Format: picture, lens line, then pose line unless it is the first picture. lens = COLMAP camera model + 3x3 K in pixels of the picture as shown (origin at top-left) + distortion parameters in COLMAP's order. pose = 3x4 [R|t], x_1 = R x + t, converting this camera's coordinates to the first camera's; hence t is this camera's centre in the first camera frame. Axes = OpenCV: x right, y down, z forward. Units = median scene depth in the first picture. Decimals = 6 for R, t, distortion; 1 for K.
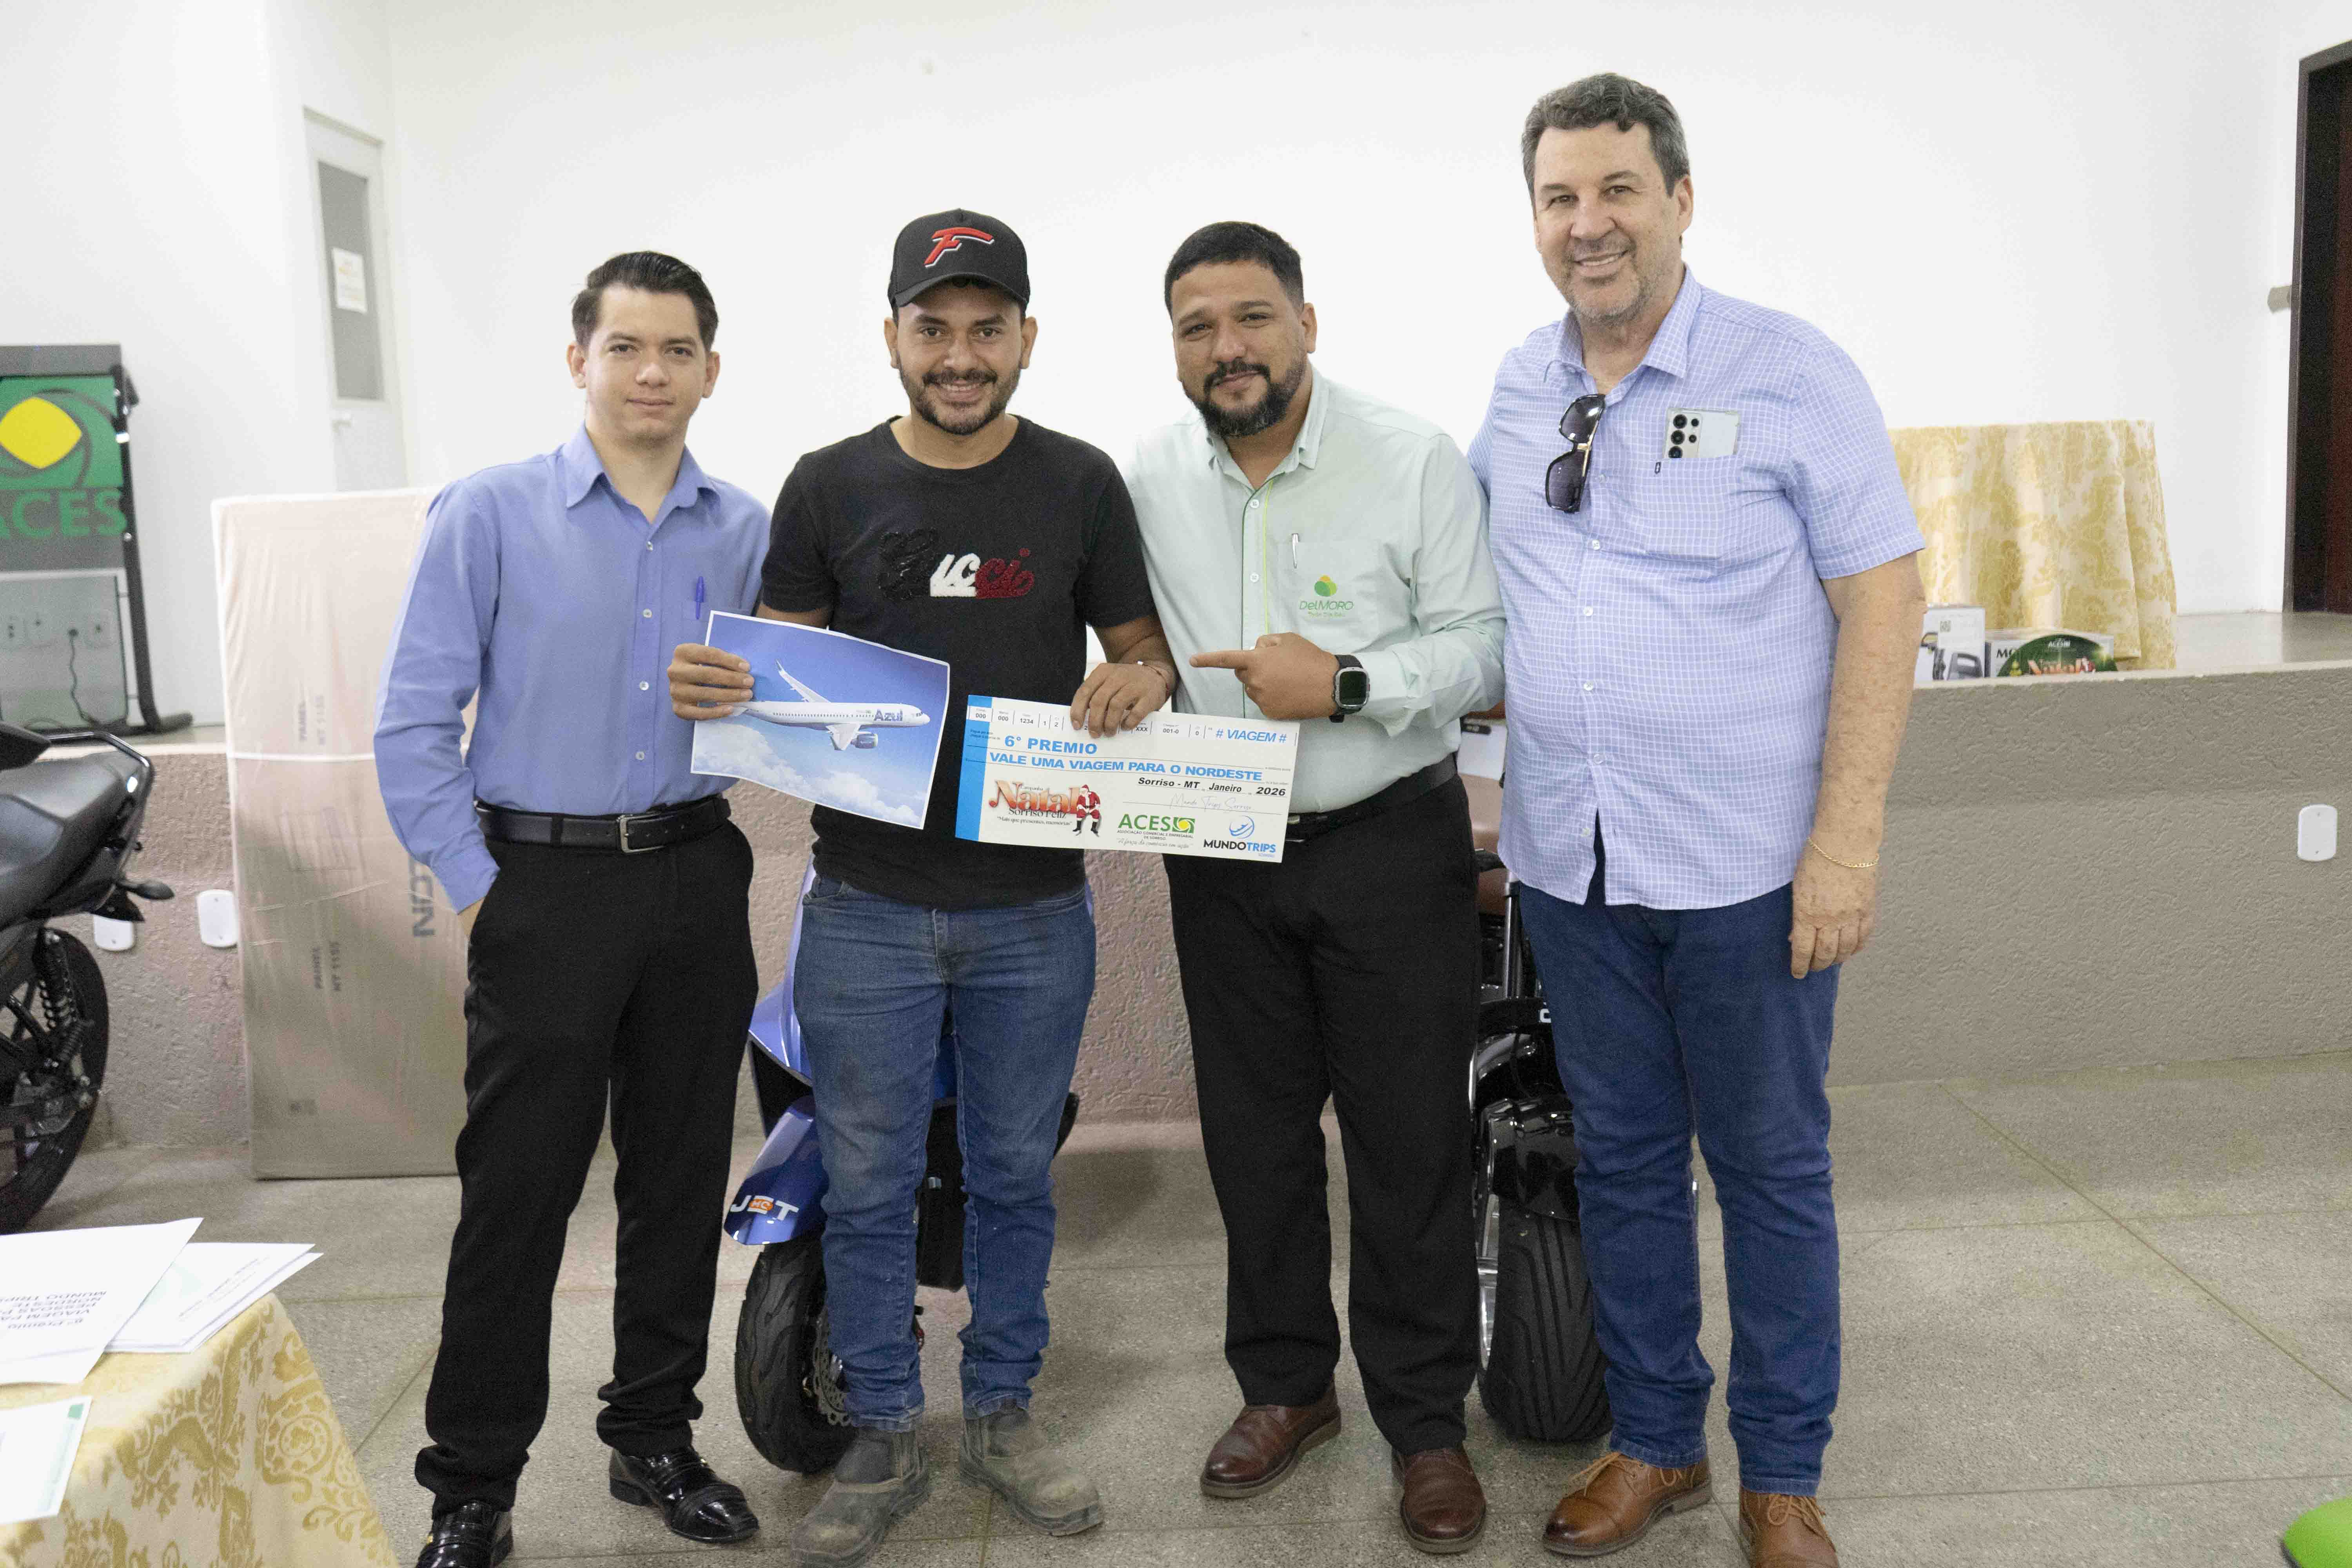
lens RADIAL K [[2295.5, 0, 1168.2], [0, 2295.5, 764.9], [0, 0, 1]] dist [0.027085, 0.000000]
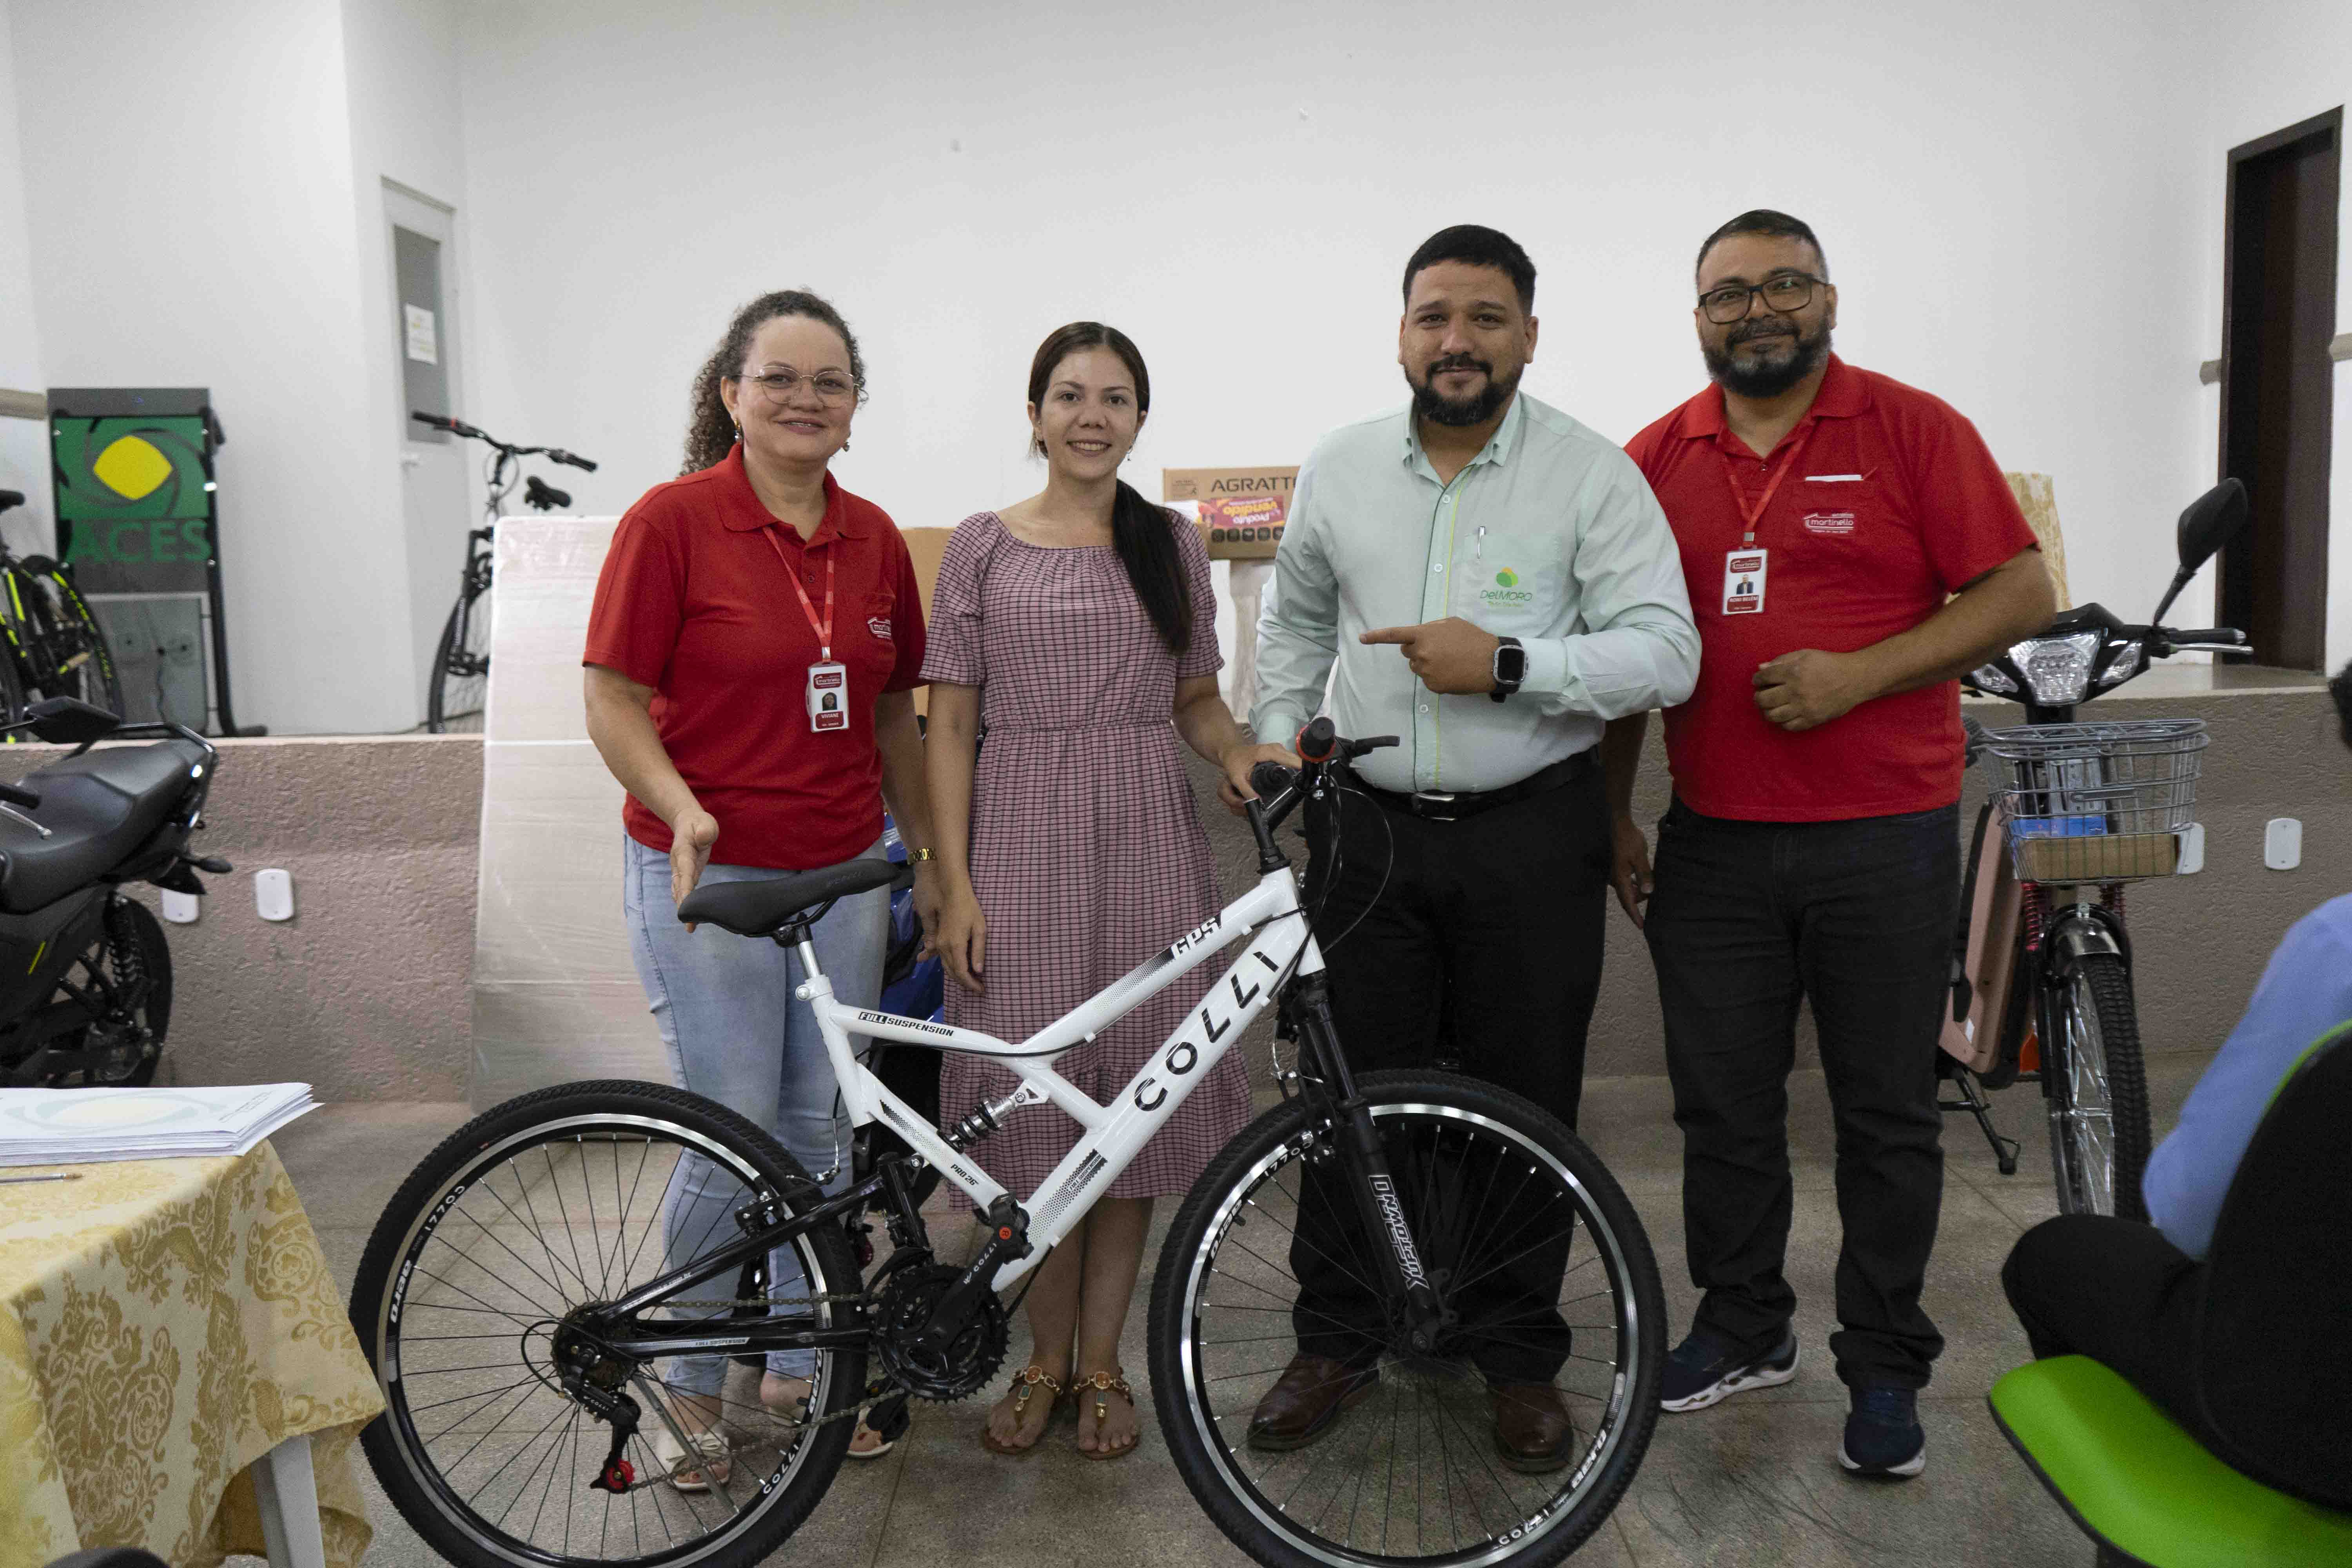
lens RADIAL K [[2174.5, 0, 1173.1], [0, 2174.5, 802.0], [0, 0, 1]] dist [0.025433, 0.000000]
pose [[0.999755, 0.014951, -0.016341, 0.036694], [-0.015081, 0.999855, -0.007874, 0.024074], [0.016221, 0.008118, 0.999835, -0.042741]]
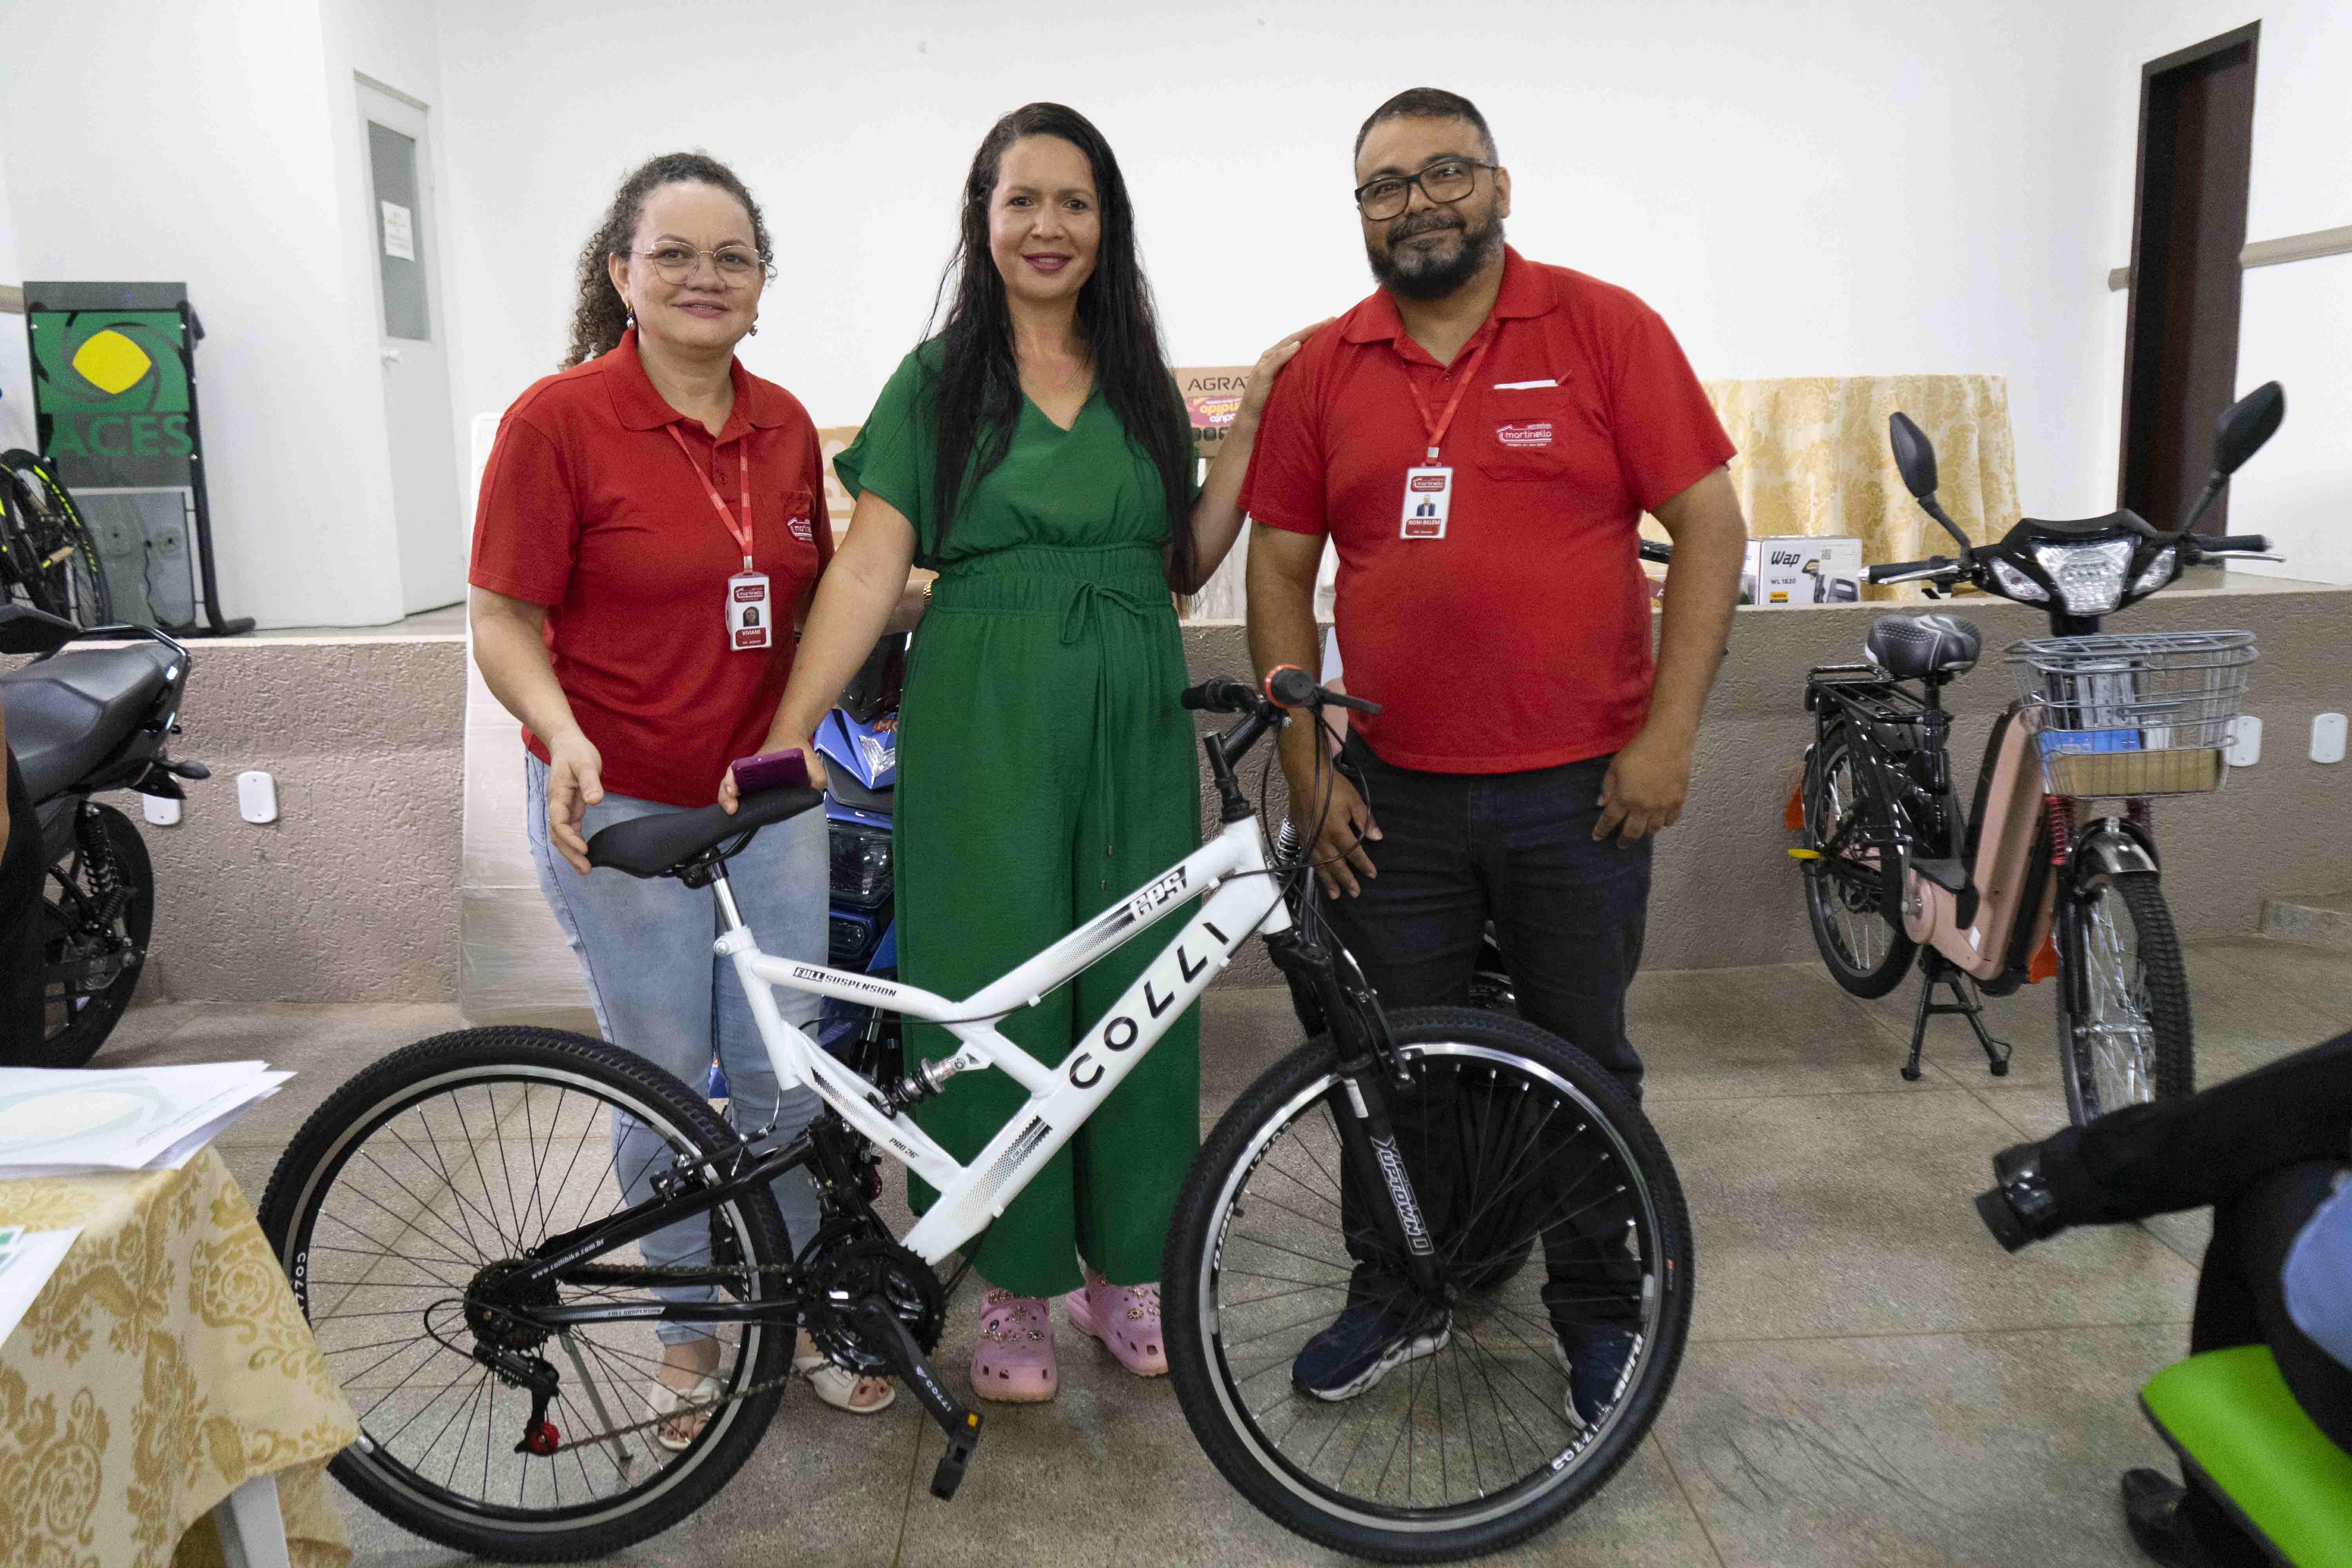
lens RADIAL K [[1967.6, 0, 1175.8], [0, 1967.6, 795.2], [0, 0, 1]] dist [0.020126, -0.018630]
pose [[0.999737, 0.012716, 0.019078, 0.008217], [-0.013716, 0.998489, 0.053213, 0.009610], [-0.018372, -0.053461, 0.998401, 0.053139]]
